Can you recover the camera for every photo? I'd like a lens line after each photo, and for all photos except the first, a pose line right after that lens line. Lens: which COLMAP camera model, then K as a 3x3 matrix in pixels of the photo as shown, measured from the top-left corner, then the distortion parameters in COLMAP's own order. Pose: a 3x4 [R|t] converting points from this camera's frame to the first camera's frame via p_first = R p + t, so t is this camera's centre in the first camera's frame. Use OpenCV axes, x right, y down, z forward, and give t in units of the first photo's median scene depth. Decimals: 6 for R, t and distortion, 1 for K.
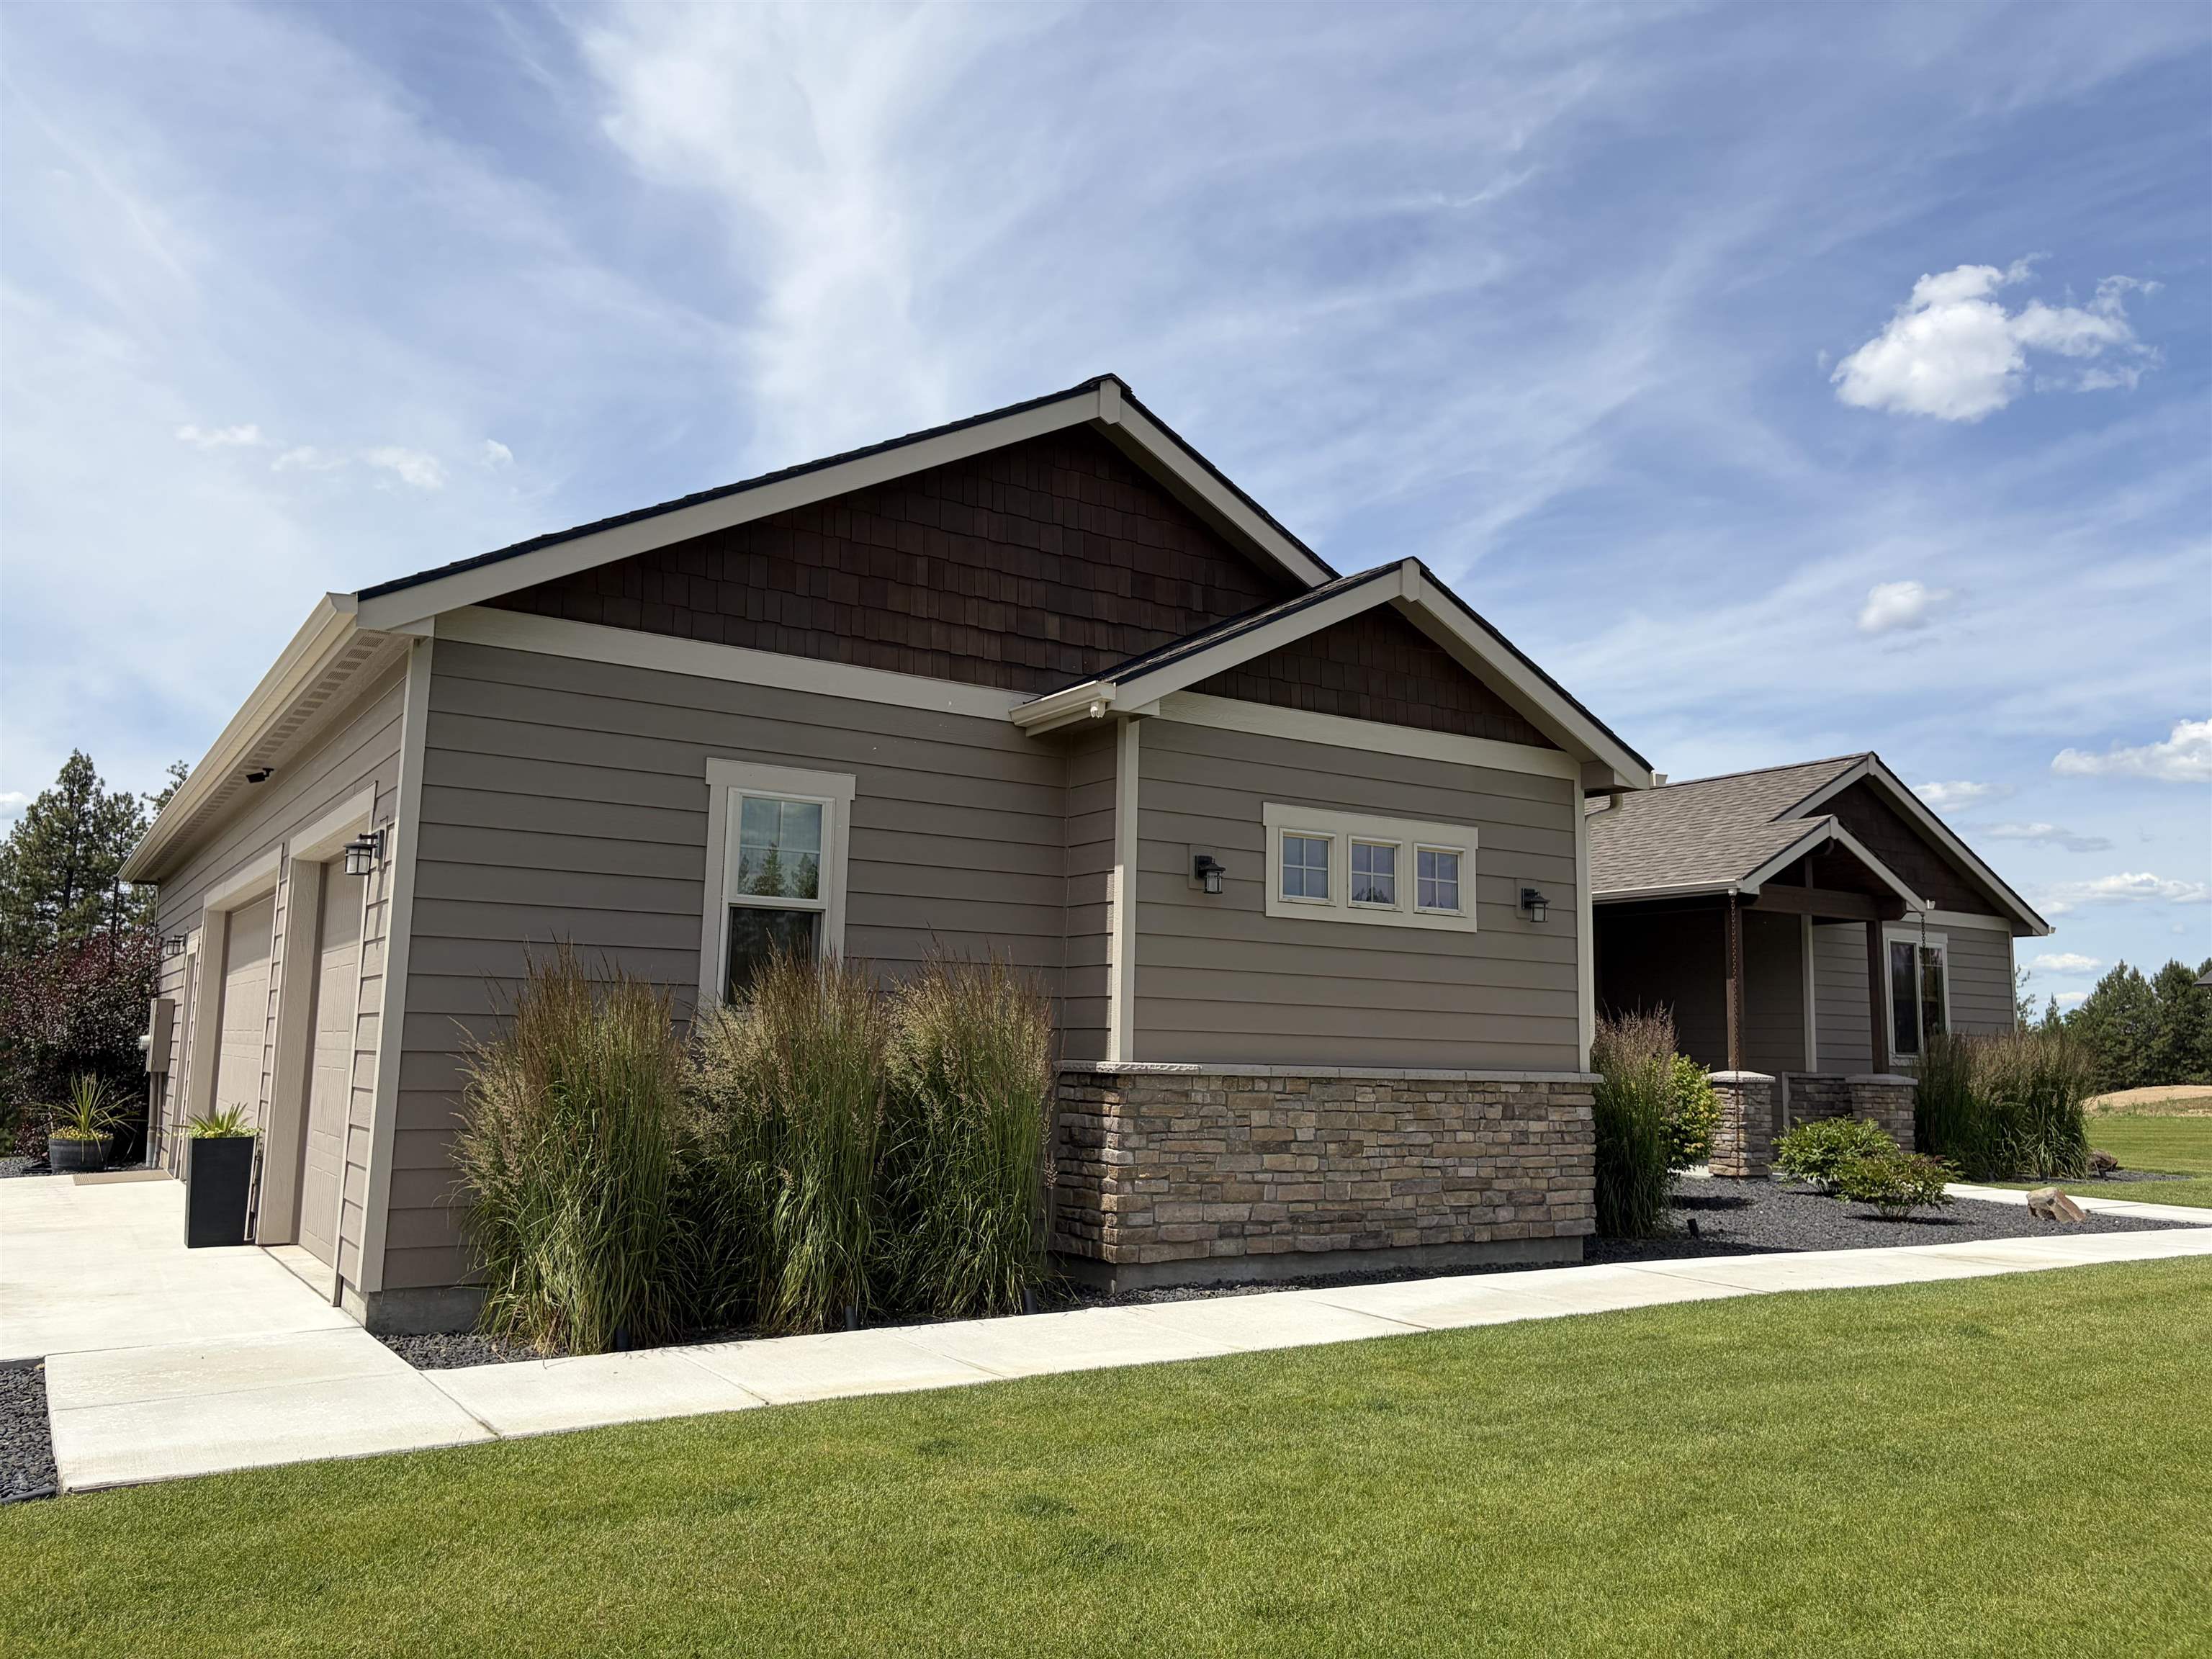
lens RADIAL K [[1662.6, 0, 1097.5], [0, 1662.6, 825.1], [0, 0, 1]] dist [0.077939, -0.095497]
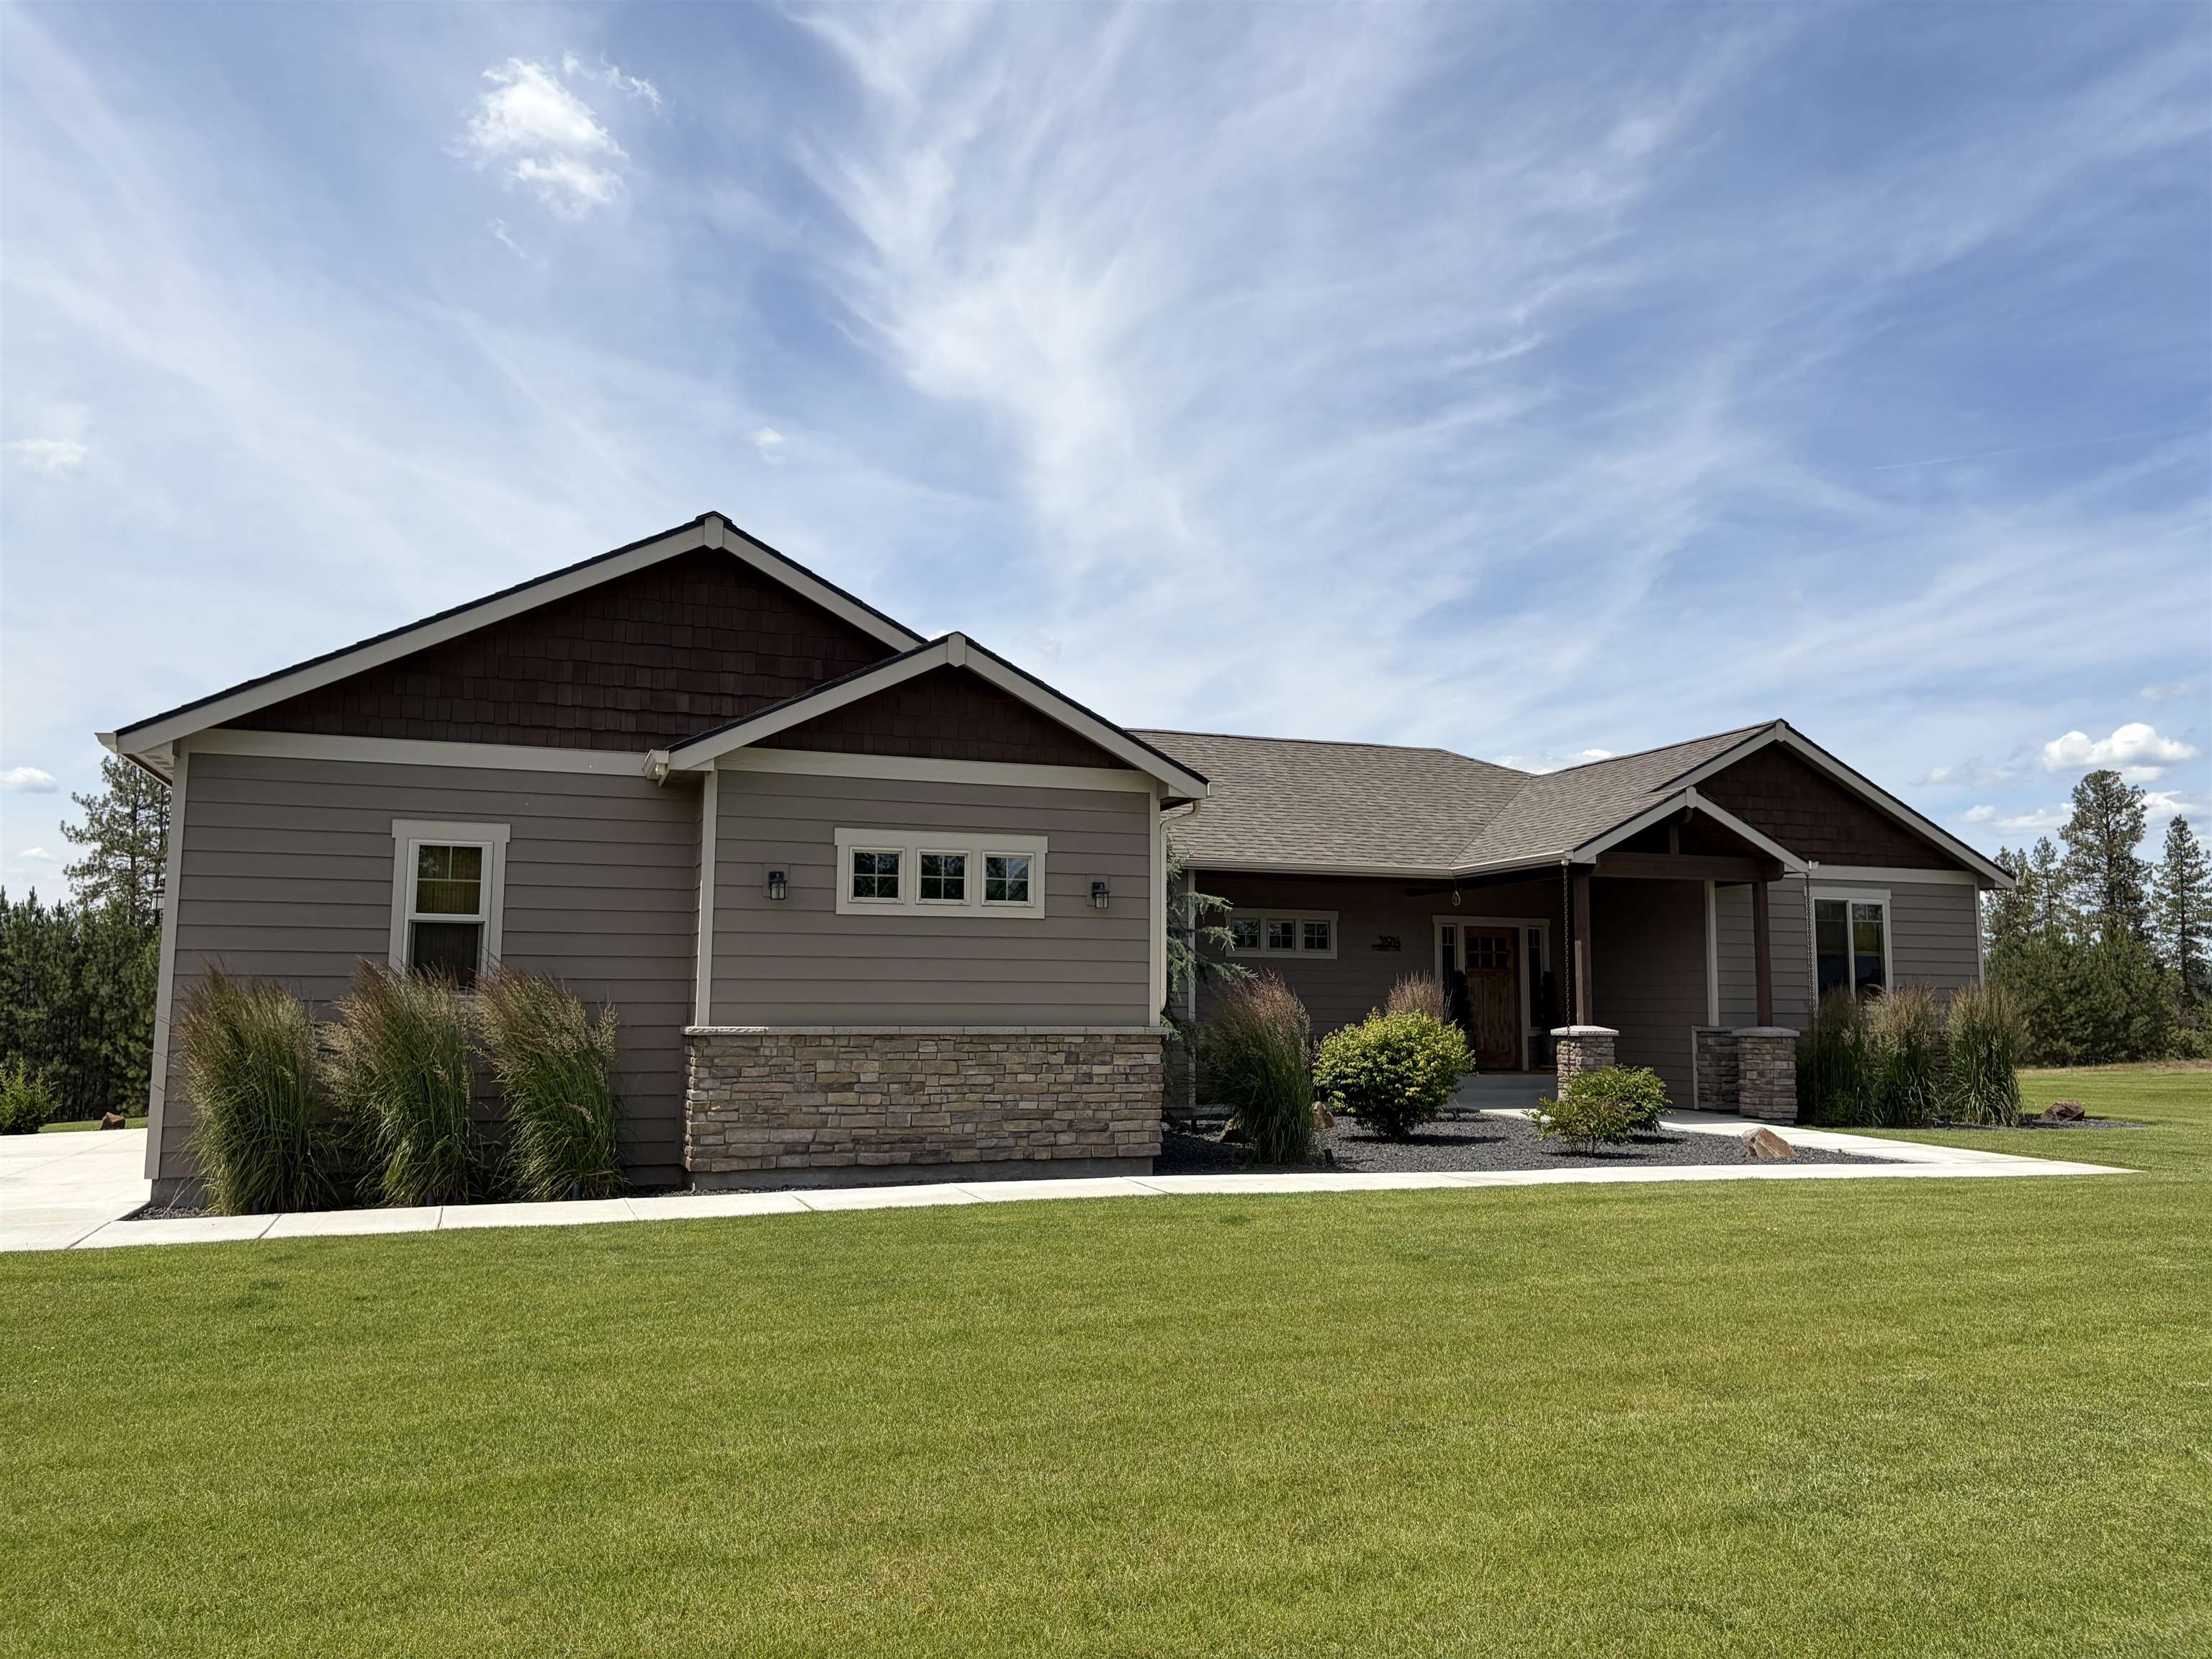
lens RADIAL K [[1673.6, 0, 1123.6], [0, 1673.6, 817.1], [0, 0, 1]] dist [0.127749, -0.170627]
pose [[0.975527, -0.041421, -0.215944, 0.581602], [0.044682, 0.998949, 0.010241, -0.024143], [0.215292, -0.019640, 0.976352, -0.241470]]
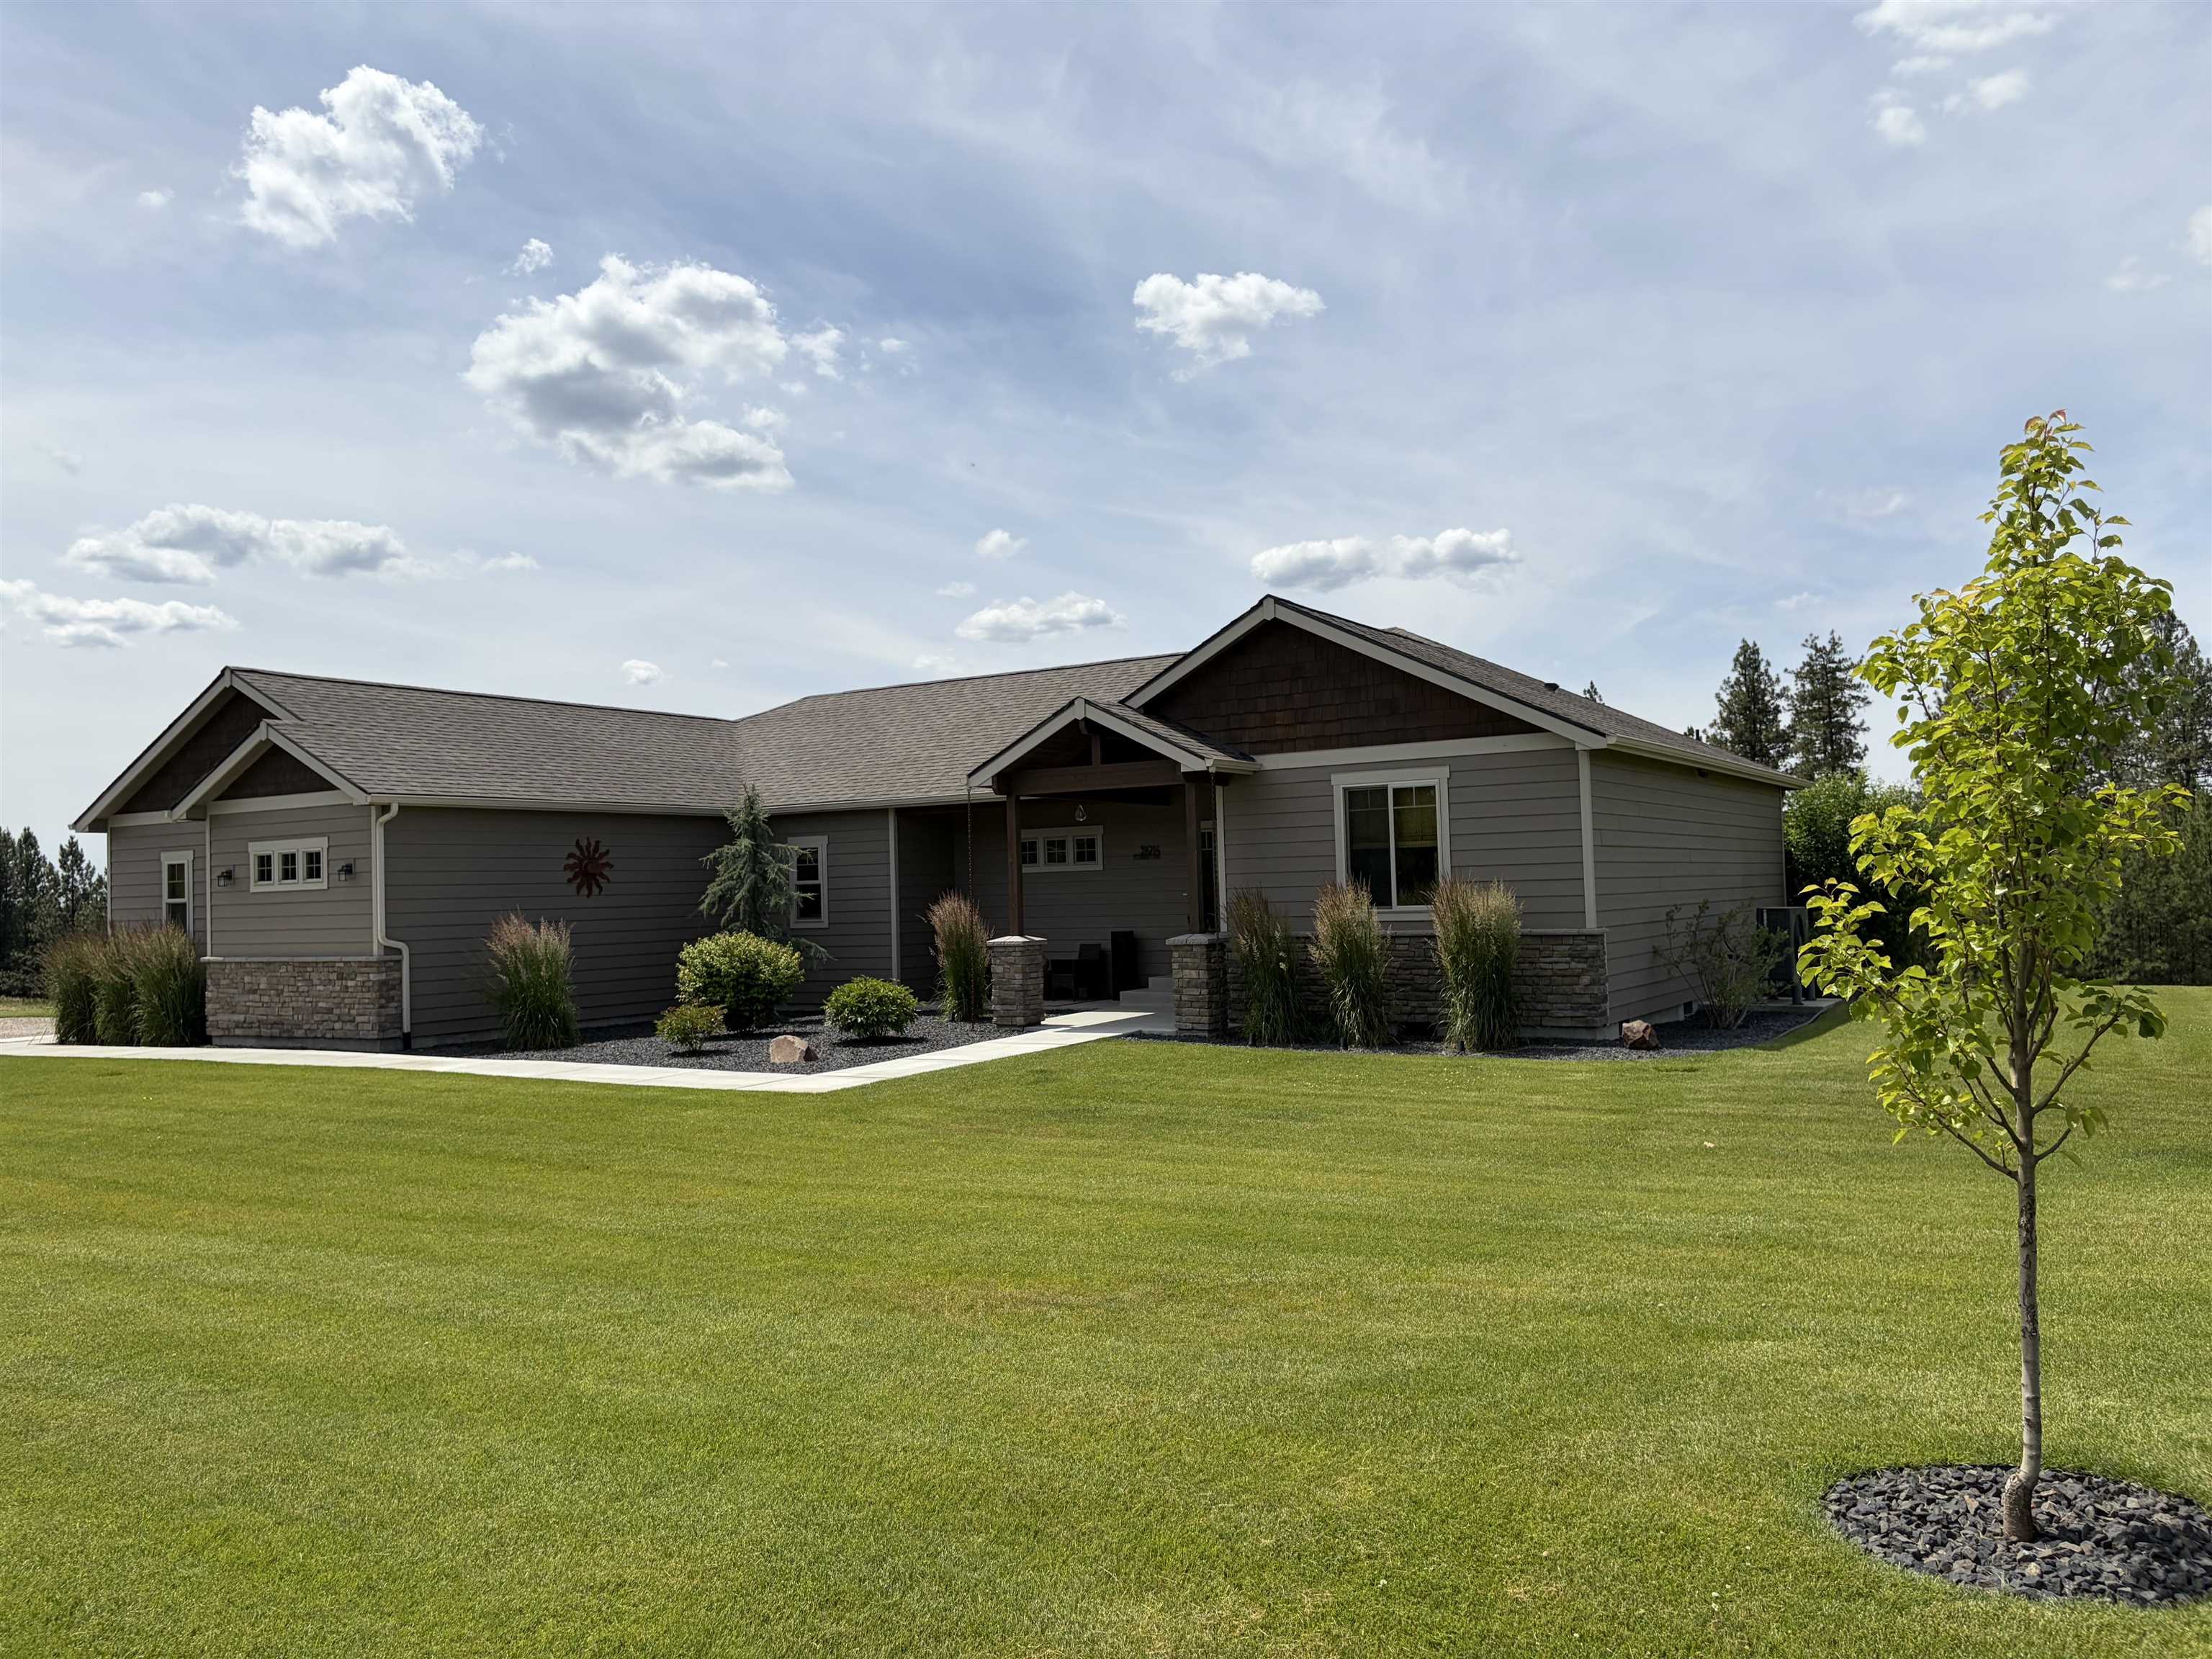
lens RADIAL K [[1662.6, 0, 1097.5], [0, 1662.6, 825.1], [0, 0, 1]] dist [0.077939, -0.095497]
pose [[0.425207, -0.070172, -0.902372, 2.536497], [0.157632, 0.987495, -0.002513, 0.144207], [0.891264, -0.141174, 0.430950, 0.990467]]
